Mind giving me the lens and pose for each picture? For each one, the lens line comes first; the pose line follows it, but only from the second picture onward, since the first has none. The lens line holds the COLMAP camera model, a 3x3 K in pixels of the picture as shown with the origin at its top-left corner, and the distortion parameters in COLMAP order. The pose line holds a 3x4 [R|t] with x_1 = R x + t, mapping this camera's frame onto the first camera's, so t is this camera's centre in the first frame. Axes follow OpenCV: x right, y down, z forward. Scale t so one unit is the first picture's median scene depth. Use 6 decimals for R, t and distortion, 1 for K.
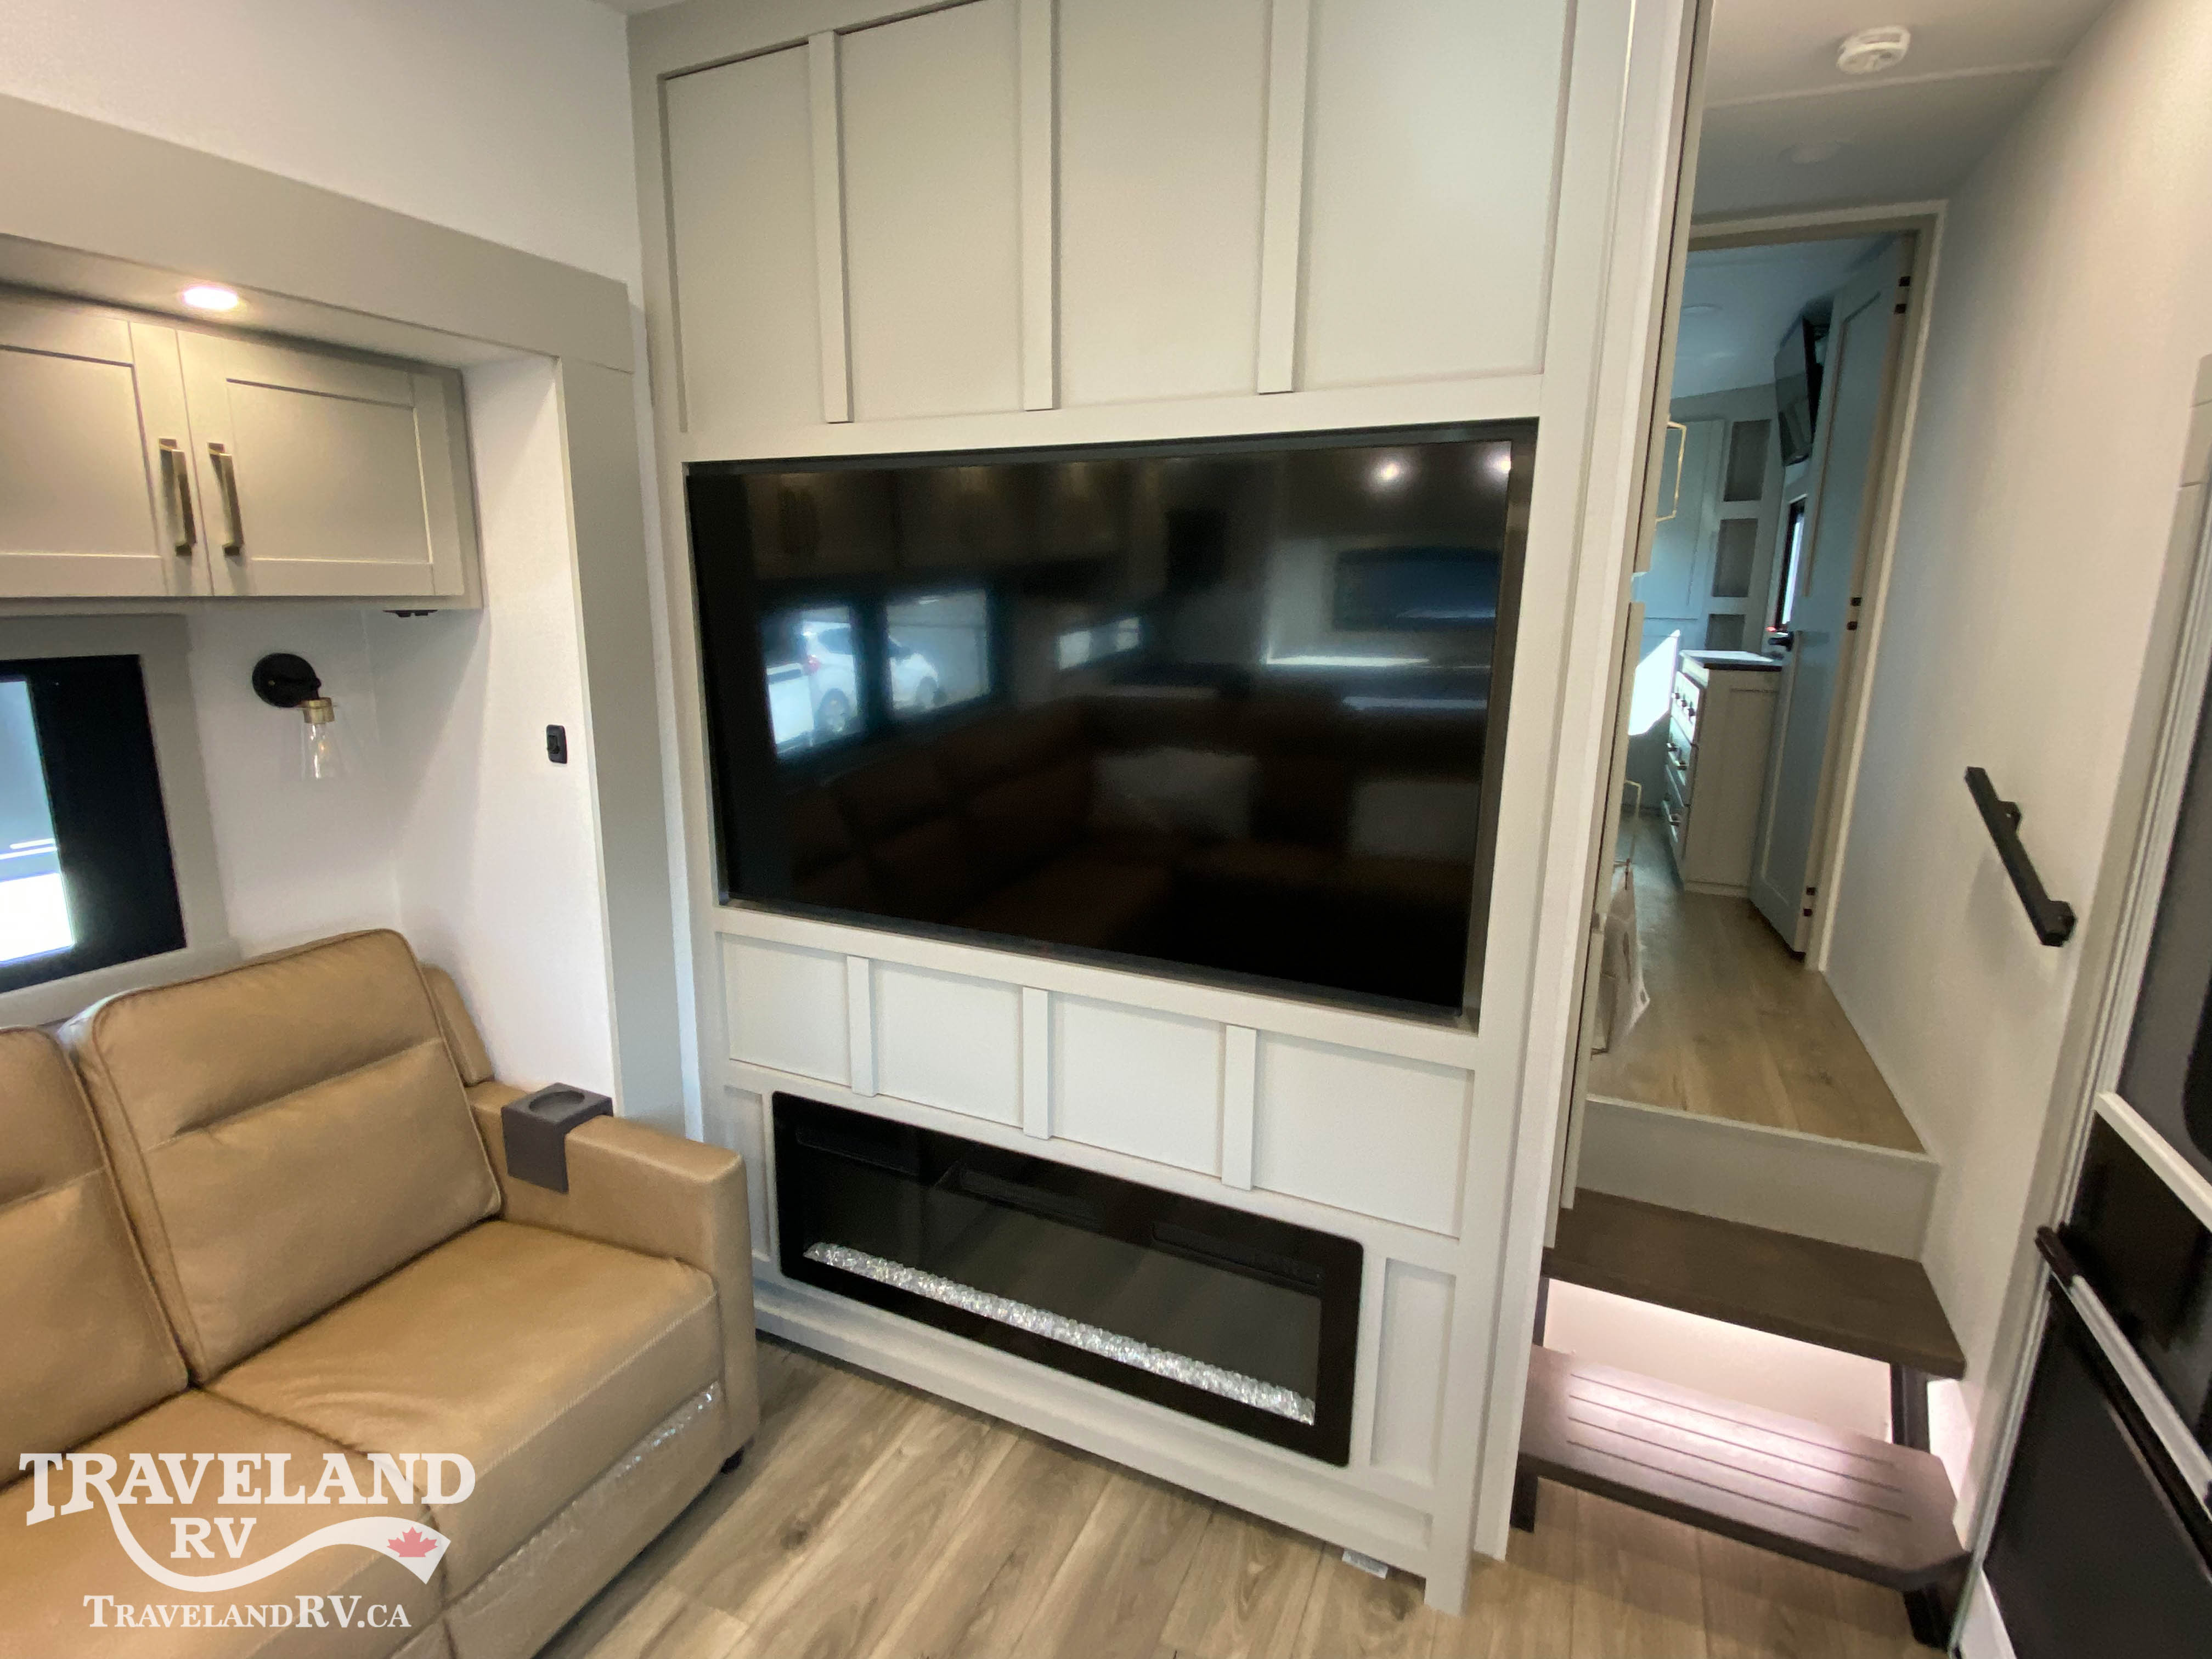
lens RADIAL K [[1066.3, 0, 1090.0], [0, 1066.3, 832.5], [0, 0, 1]] dist [0.024349, -0.023879]
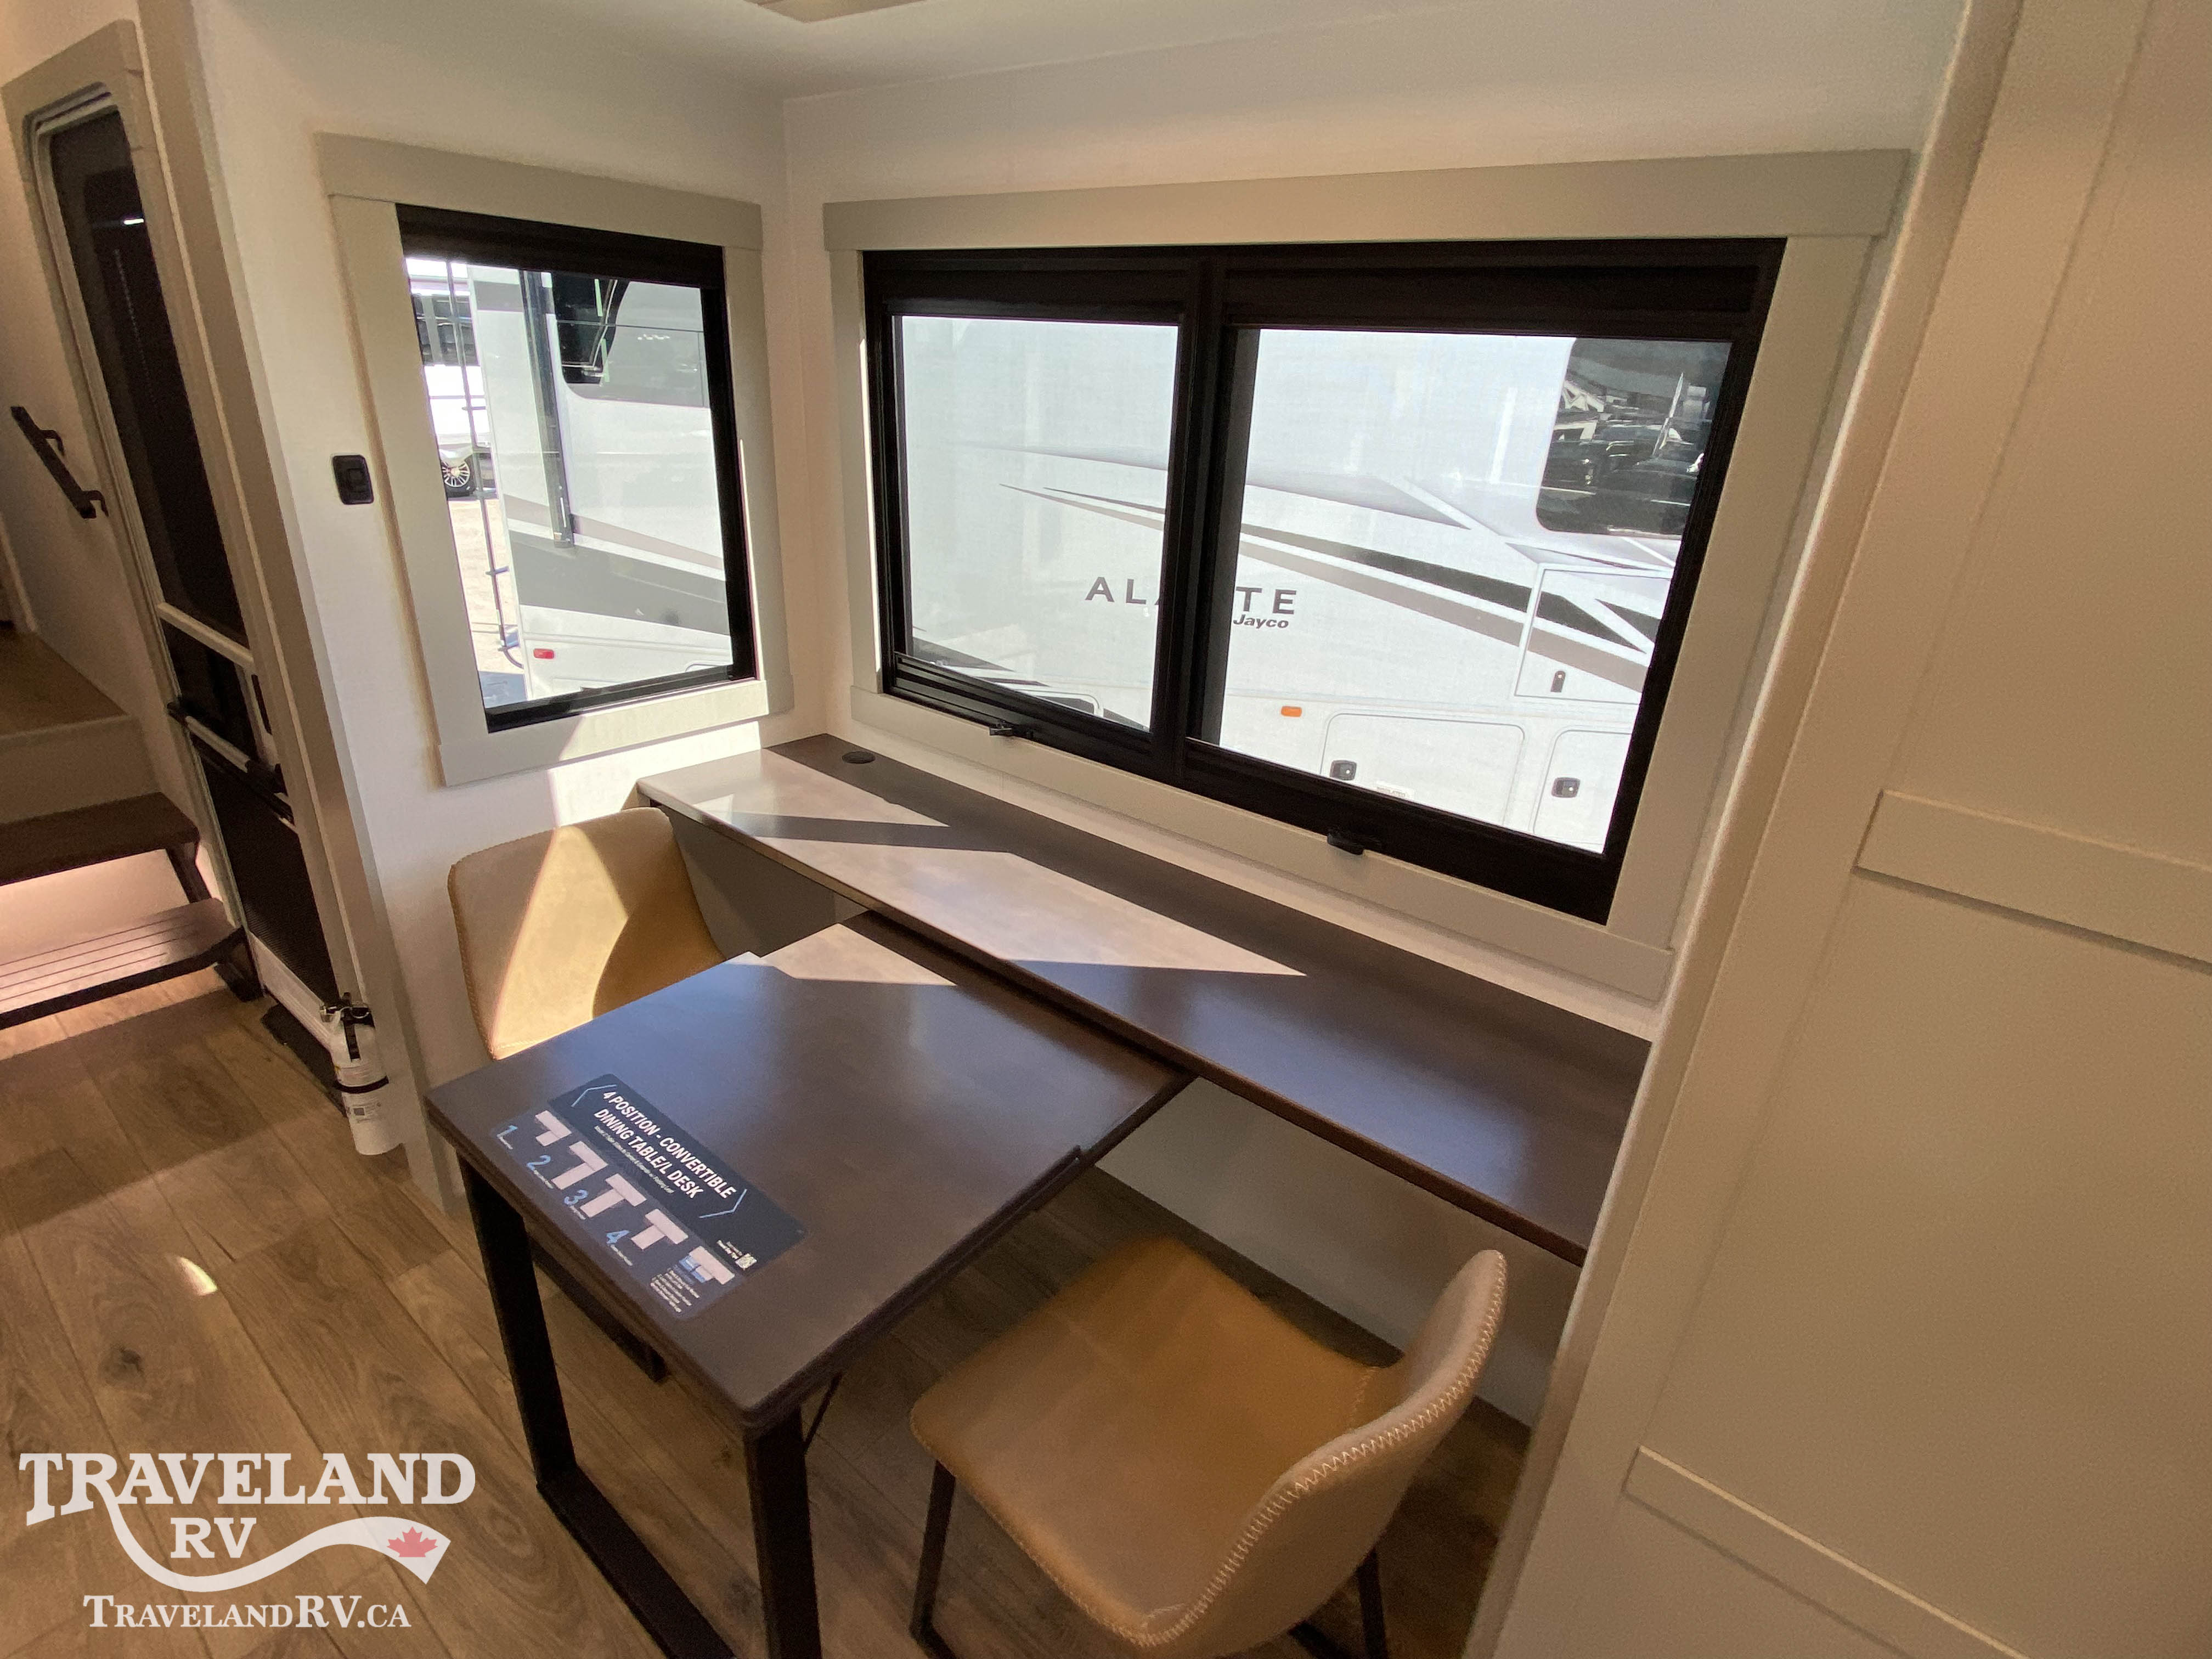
lens RADIAL K [[1066.3, 0, 1122.4], [0, 1066.3, 833.2], [0, 0, 1]] dist [0.024349, -0.023879]
pose [[0.231458, -0.382007, 0.894706, -0.193134], [0.153152, 0.922520, 0.354263, 0.160648], [-0.960714, 0.055029, 0.272029, -0.575154]]
